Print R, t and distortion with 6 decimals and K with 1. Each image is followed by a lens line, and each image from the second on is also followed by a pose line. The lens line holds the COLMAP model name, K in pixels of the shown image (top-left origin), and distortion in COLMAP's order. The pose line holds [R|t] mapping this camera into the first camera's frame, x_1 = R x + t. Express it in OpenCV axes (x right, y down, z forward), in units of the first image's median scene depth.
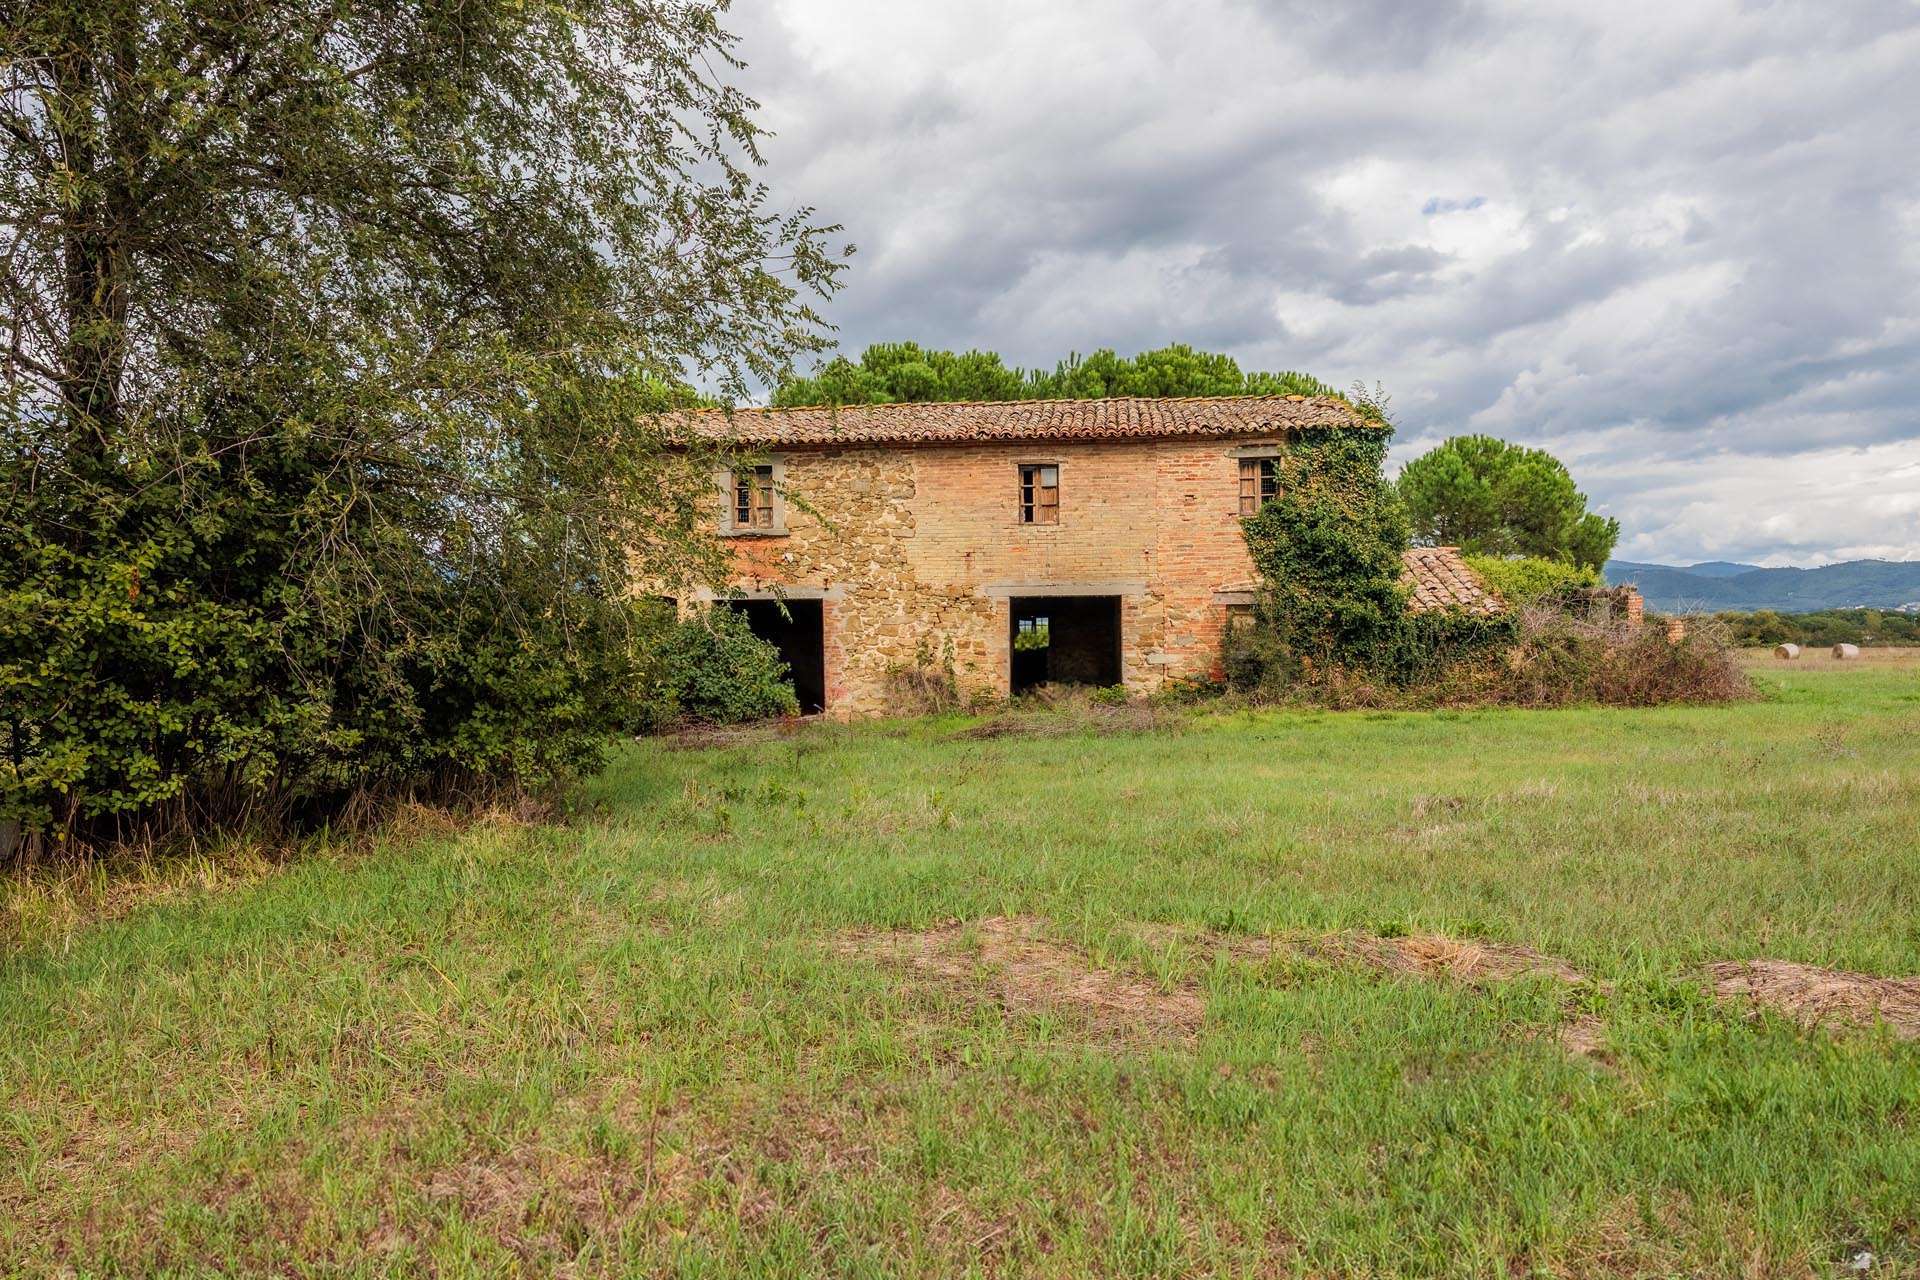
lens RADIAL K [[1365.2, 0, 958.9], [0, 1365.2, 640.7], [0, 0, 1]] dist [-0.000961, -0.002472]
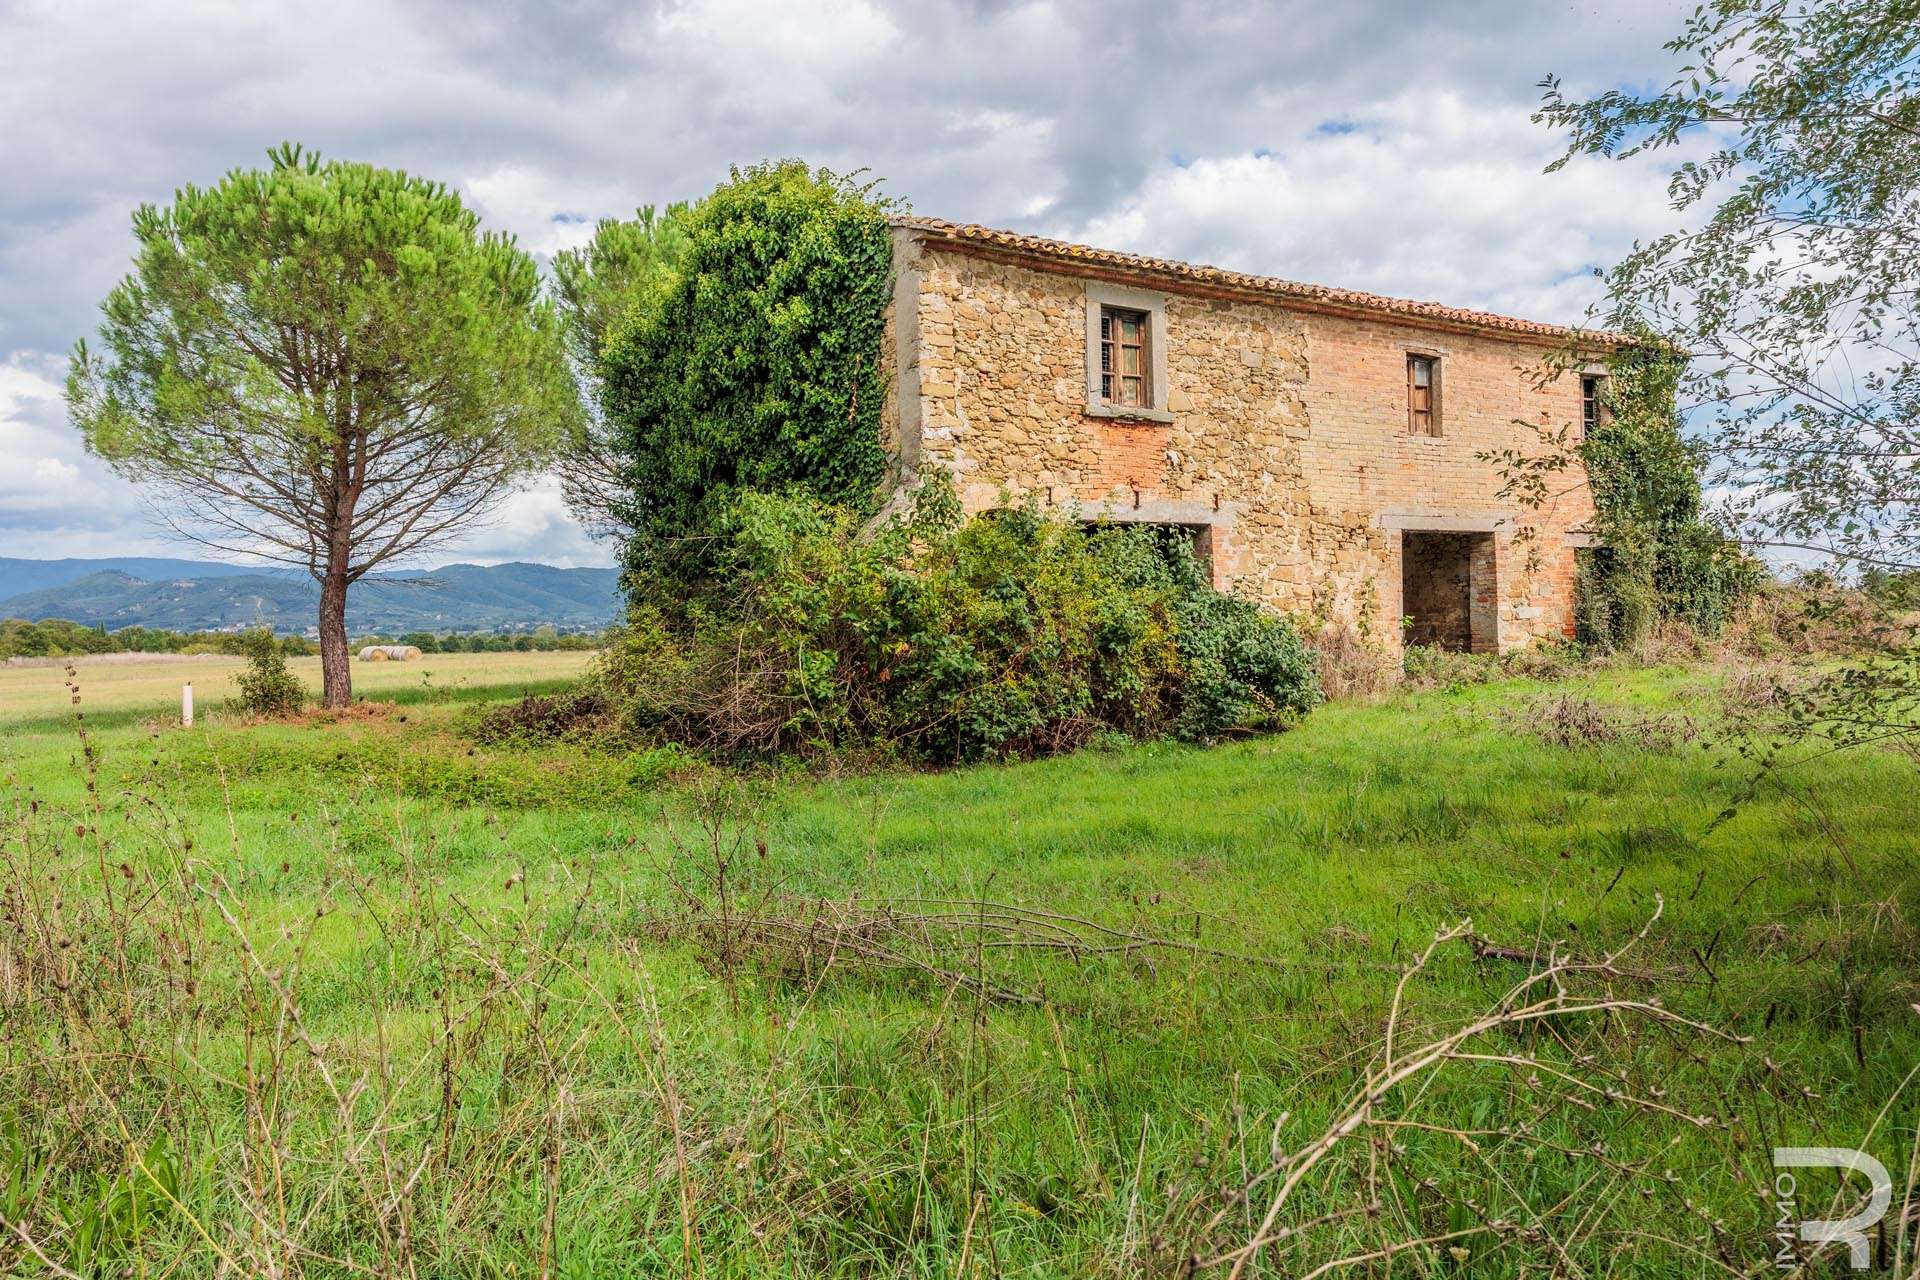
lens RADIAL K [[1365.2, 0, 962.1], [0, 1365.2, 636.3], [0, 0, 1]] dist [-0.000961, -0.002472]
pose [[0.804368, -0.013731, 0.593973, -0.590071], [0.019139, 0.999813, -0.002805, 0.022777], [-0.593824, 0.013625, 0.804480, 0.549464]]
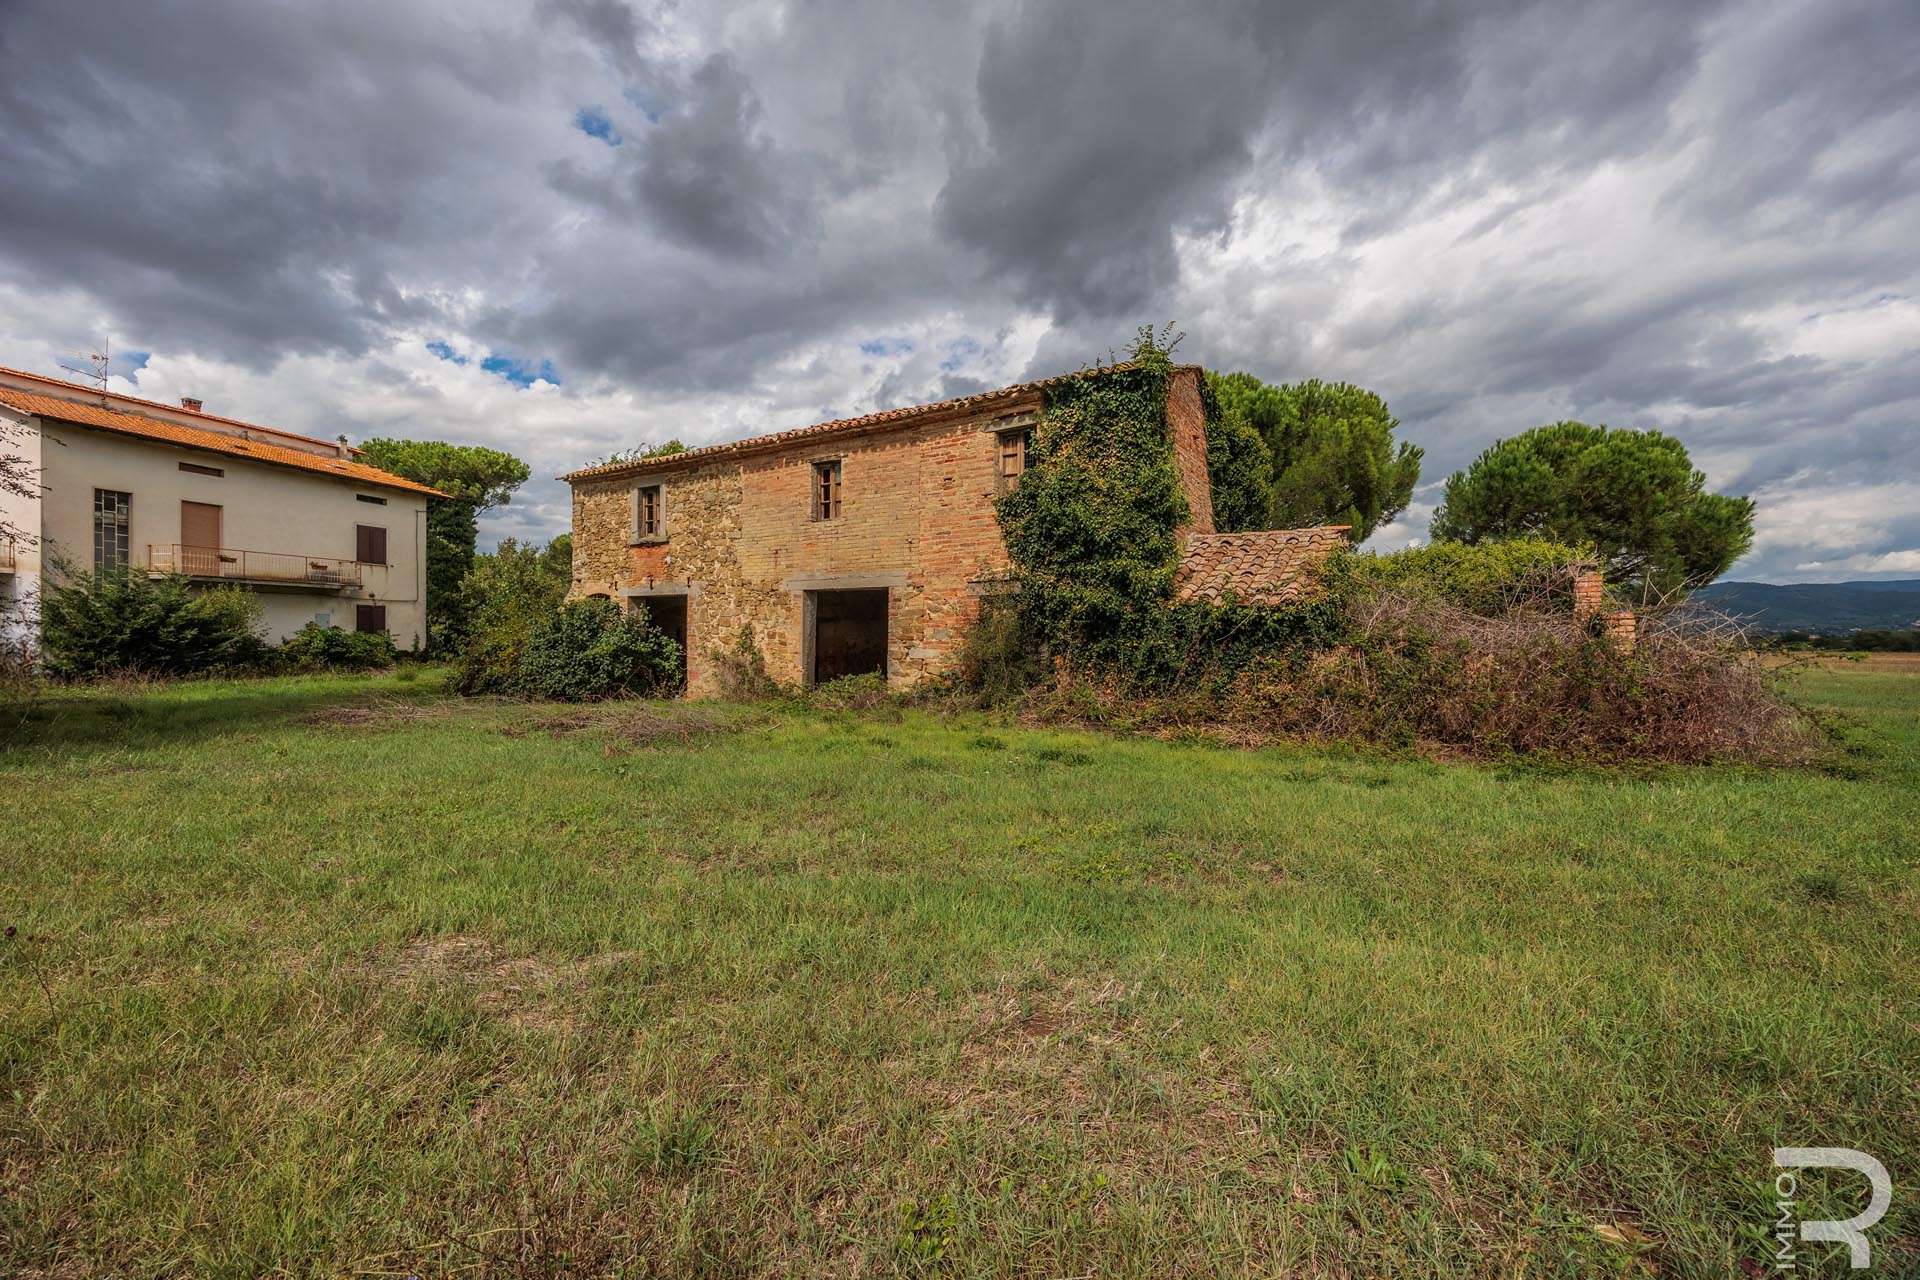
lens RADIAL K [[745.3, 0, 957.4], [0, 745.3, 635.0], [0, 0, 1]] dist [-0.001766, -0.000026]
pose [[0.873884, 0.015490, -0.485887, 0.419374], [-0.015748, 0.999870, 0.003551, -0.001758], [0.485879, 0.004548, 0.874014, 0.556199]]
